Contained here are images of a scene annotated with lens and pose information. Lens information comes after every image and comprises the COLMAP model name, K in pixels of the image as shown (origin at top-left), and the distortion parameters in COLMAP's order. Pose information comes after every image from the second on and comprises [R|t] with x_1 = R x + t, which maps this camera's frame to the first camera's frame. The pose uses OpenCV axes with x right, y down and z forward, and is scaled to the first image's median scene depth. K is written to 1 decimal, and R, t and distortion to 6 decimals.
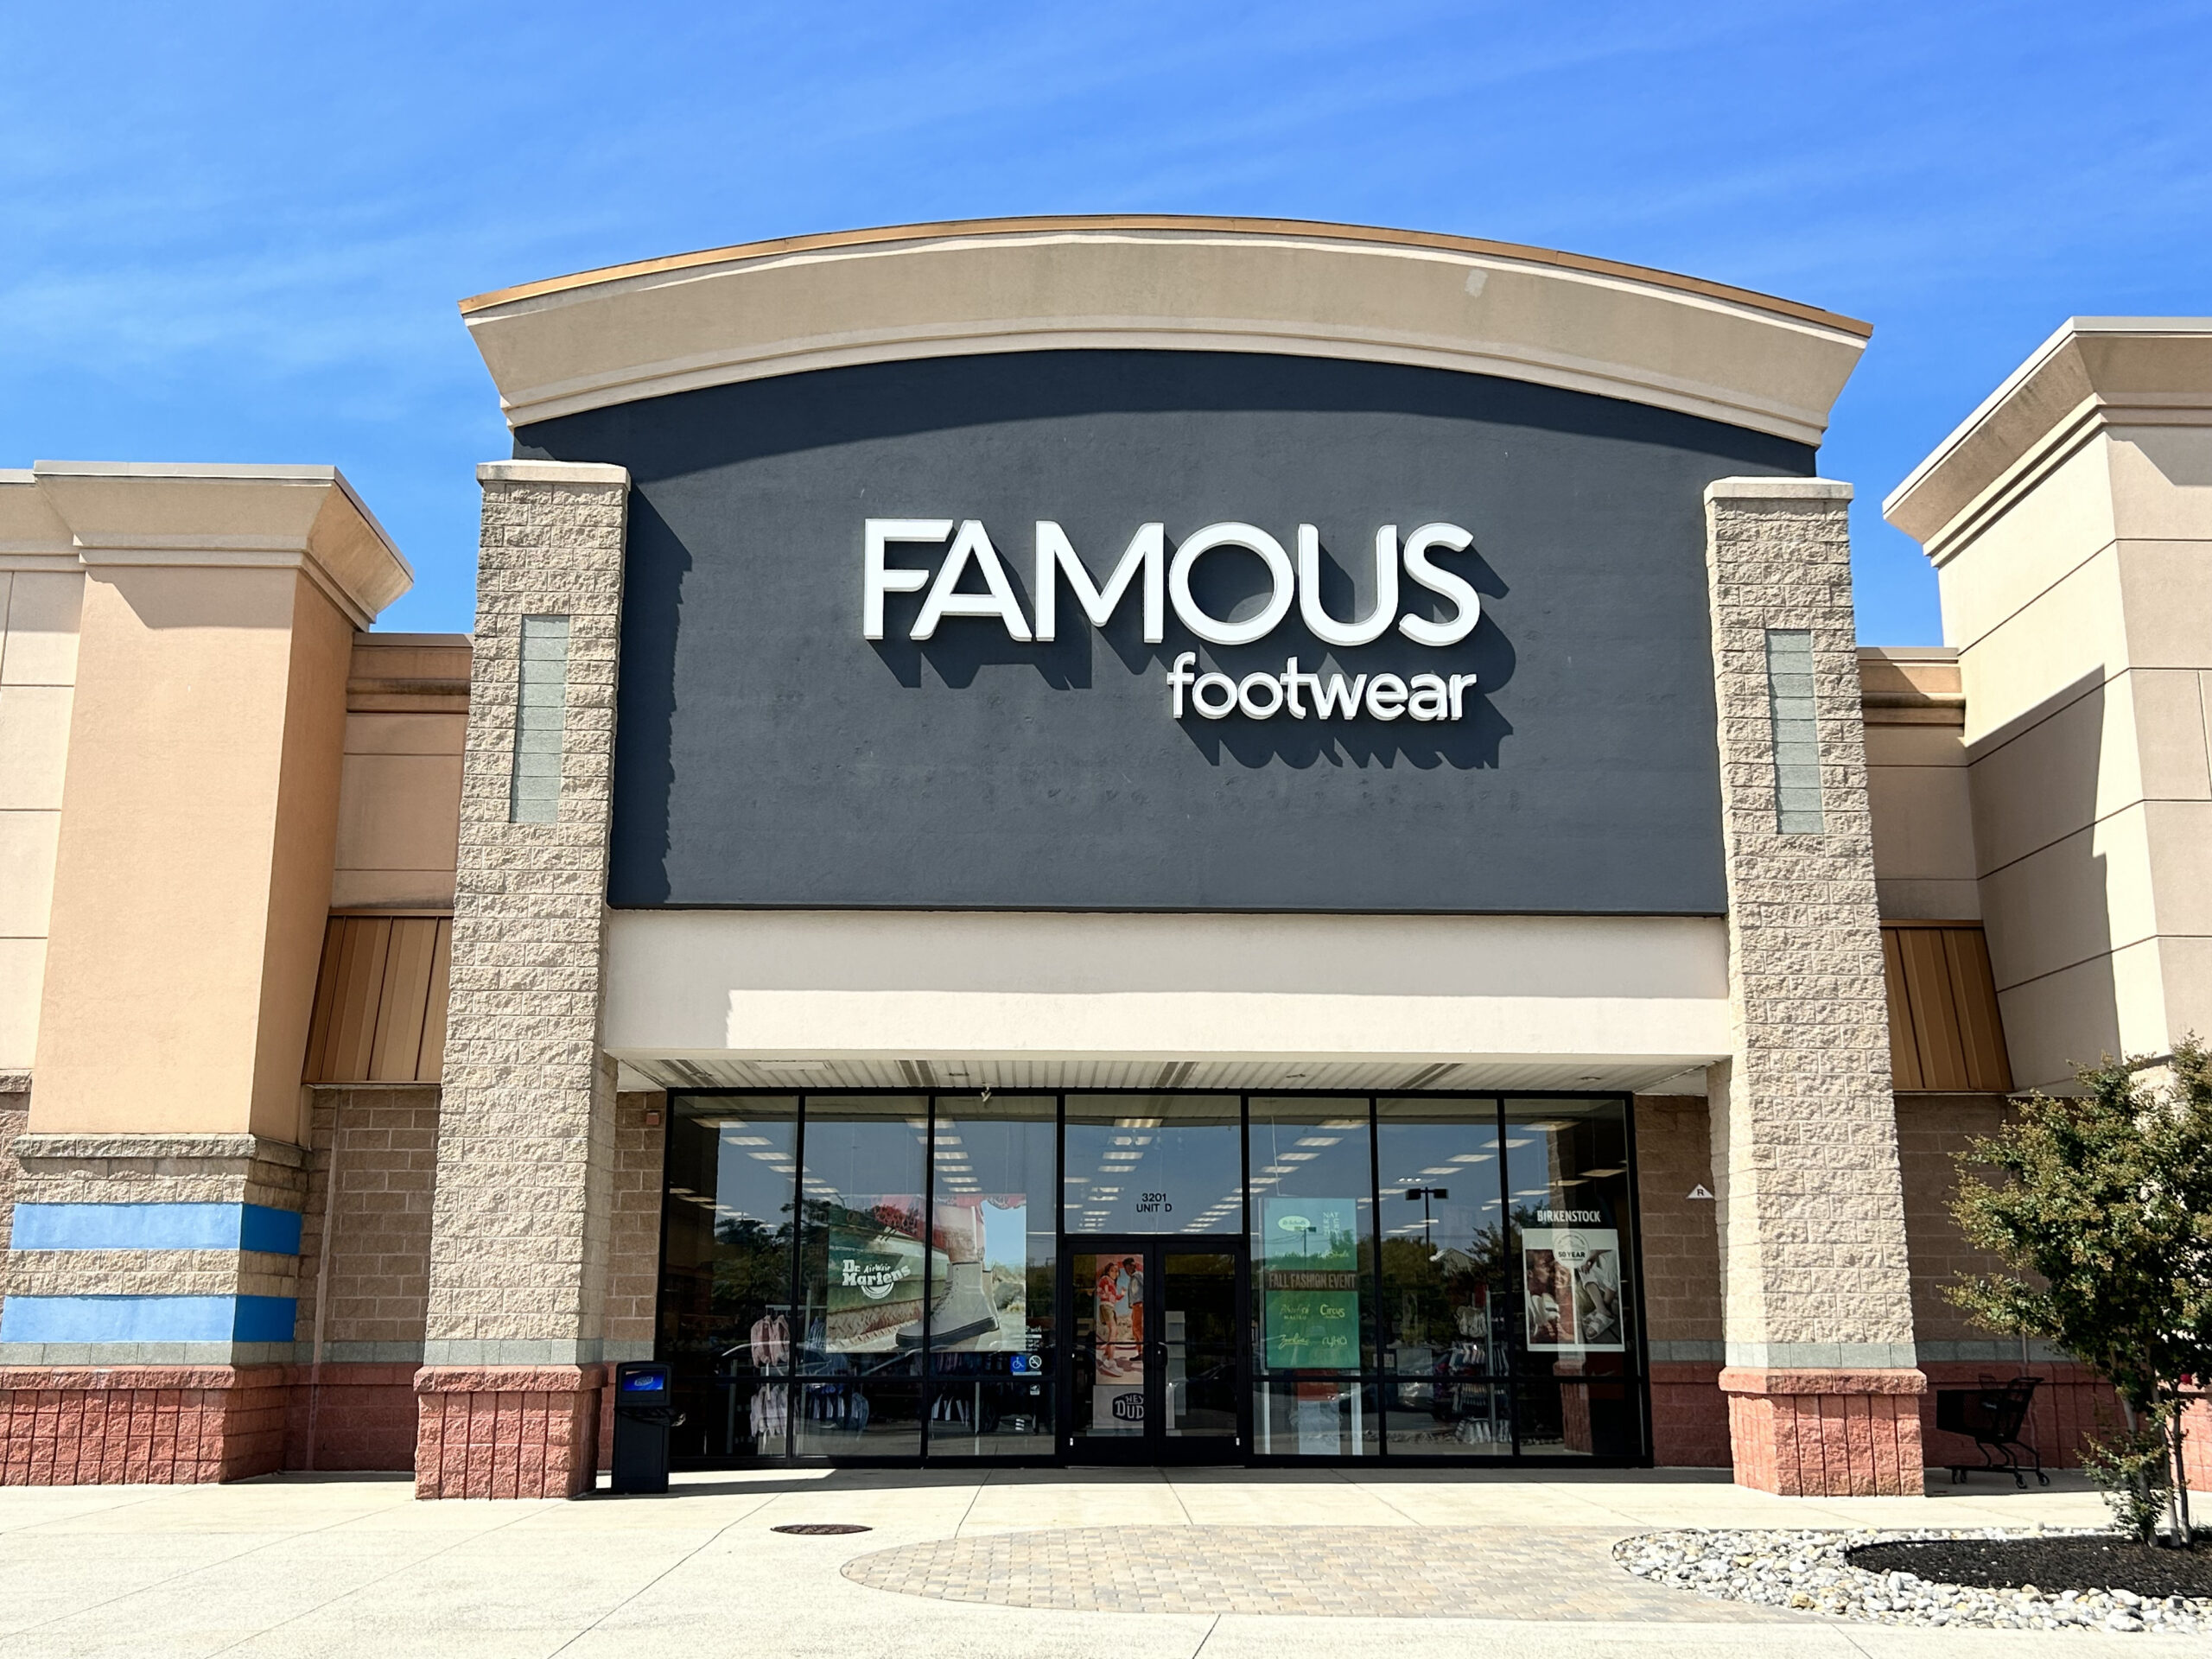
lens RADIAL K [[2226.9, 0, 1106.0], [0, 2226.9, 829.5], [0, 0, 1]] dist [0.193381, -0.516672]
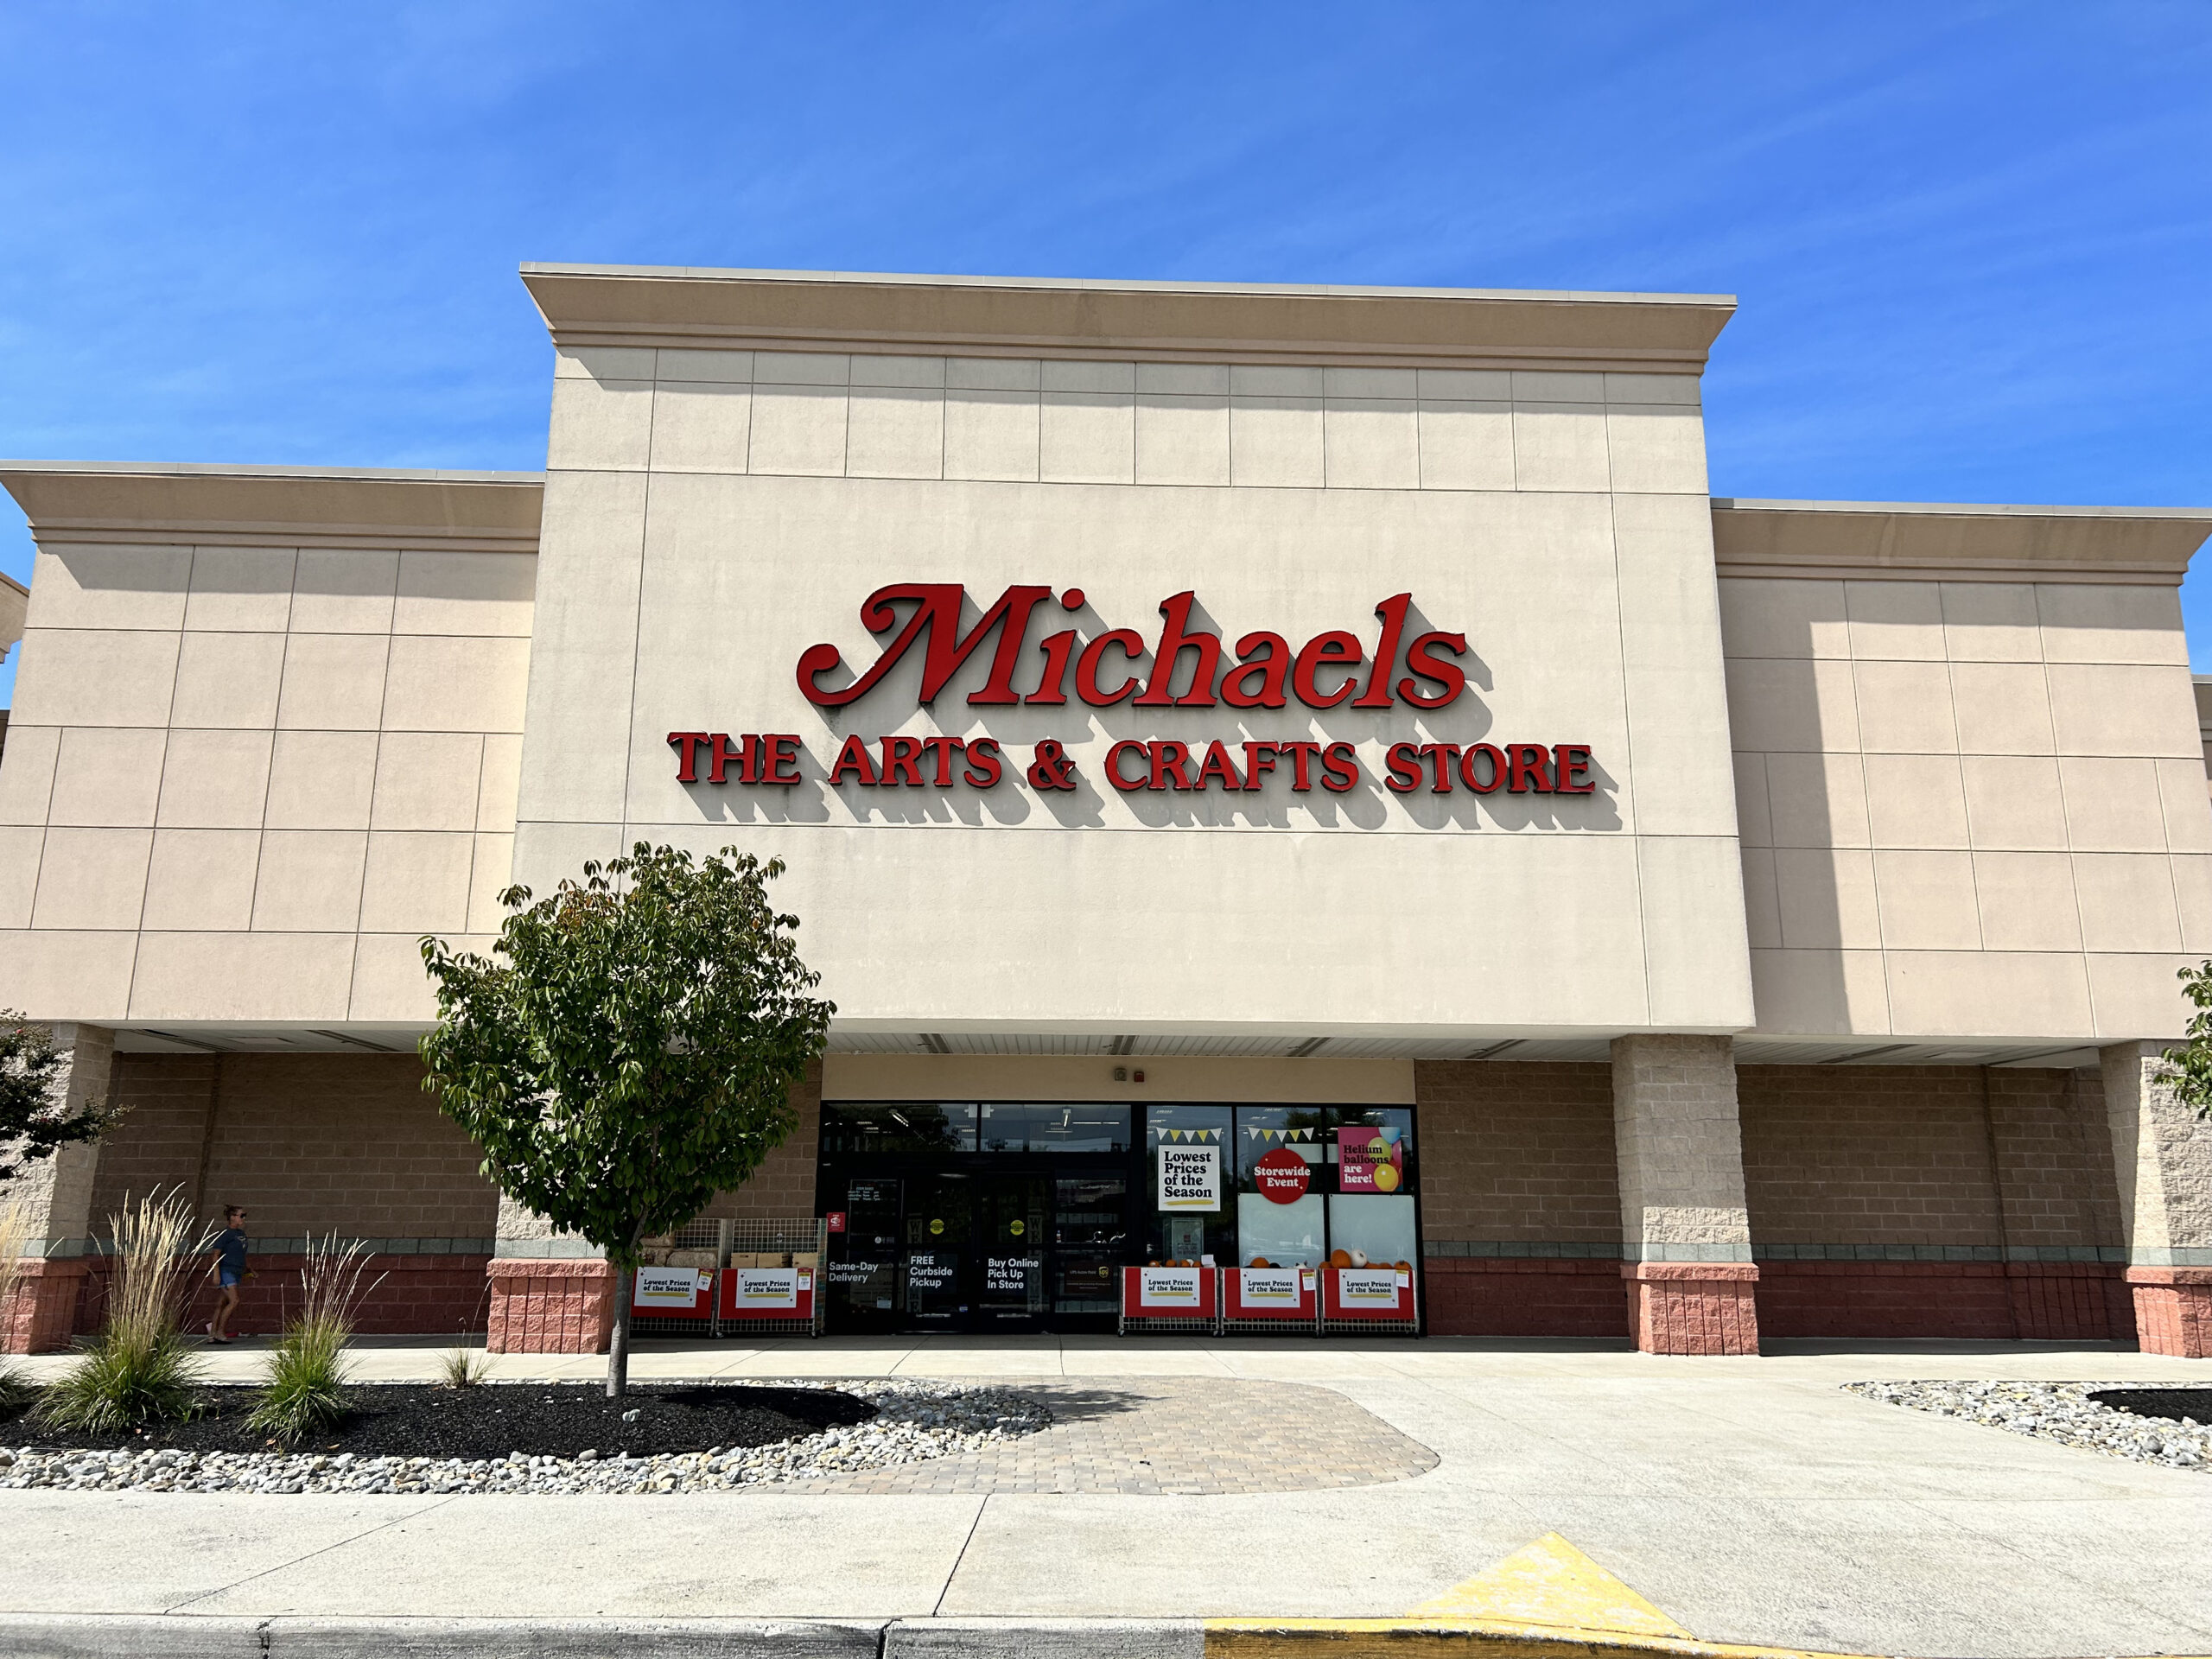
lens RADIAL K [[1670.1, 0, 1106.0], [0, 1670.1, 829.5], [0, 0, 1]] dist [0.023135, -0.006656]
pose [[0.999838, 0.006005, 0.016980, -0.379244], [-0.005684, 0.999806, -0.018866, -0.010073], [-0.017090, 0.018766, 0.999678, -0.039677]]
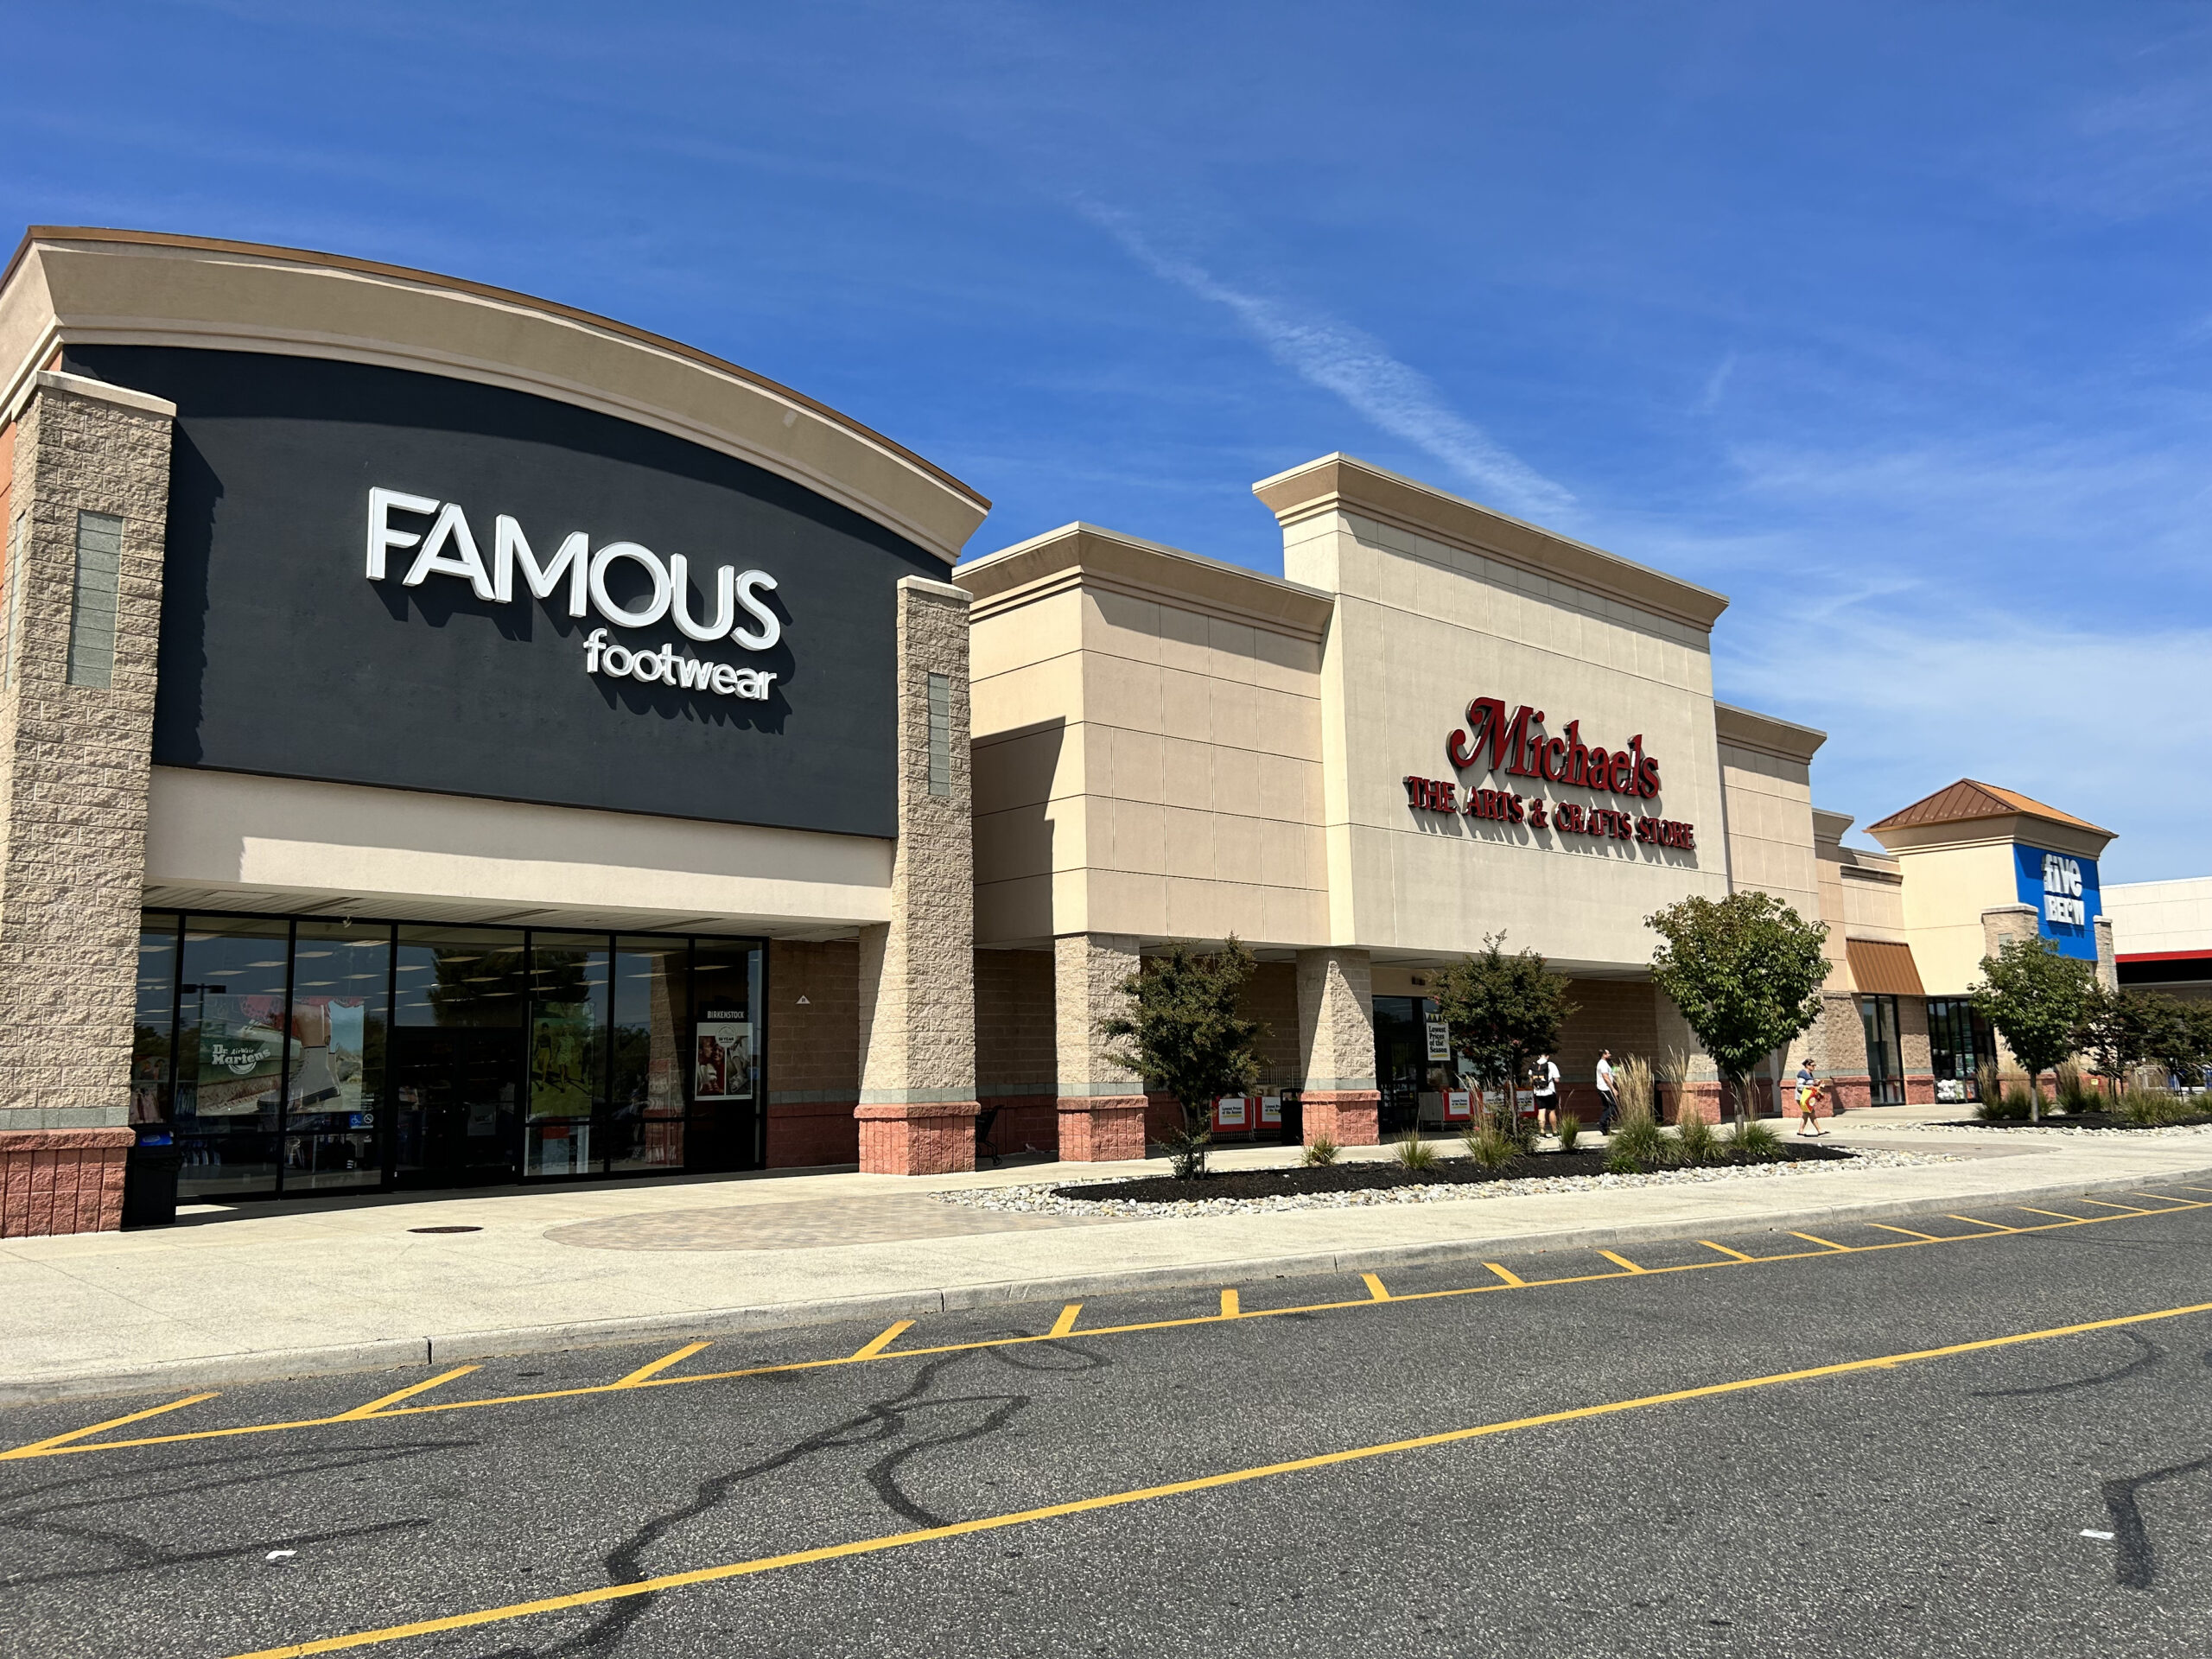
lens RADIAL K [[1670.1, 0, 1106.0], [0, 1670.1, 829.5], [0, 0, 1]] dist [0.023135, -0.006656]
pose [[0.751769, 0.082437, 0.654254, -0.416694], [-0.124287, 0.992087, 0.017807, -0.010445], [-0.647608, -0.094702, 0.756065, -0.040954]]
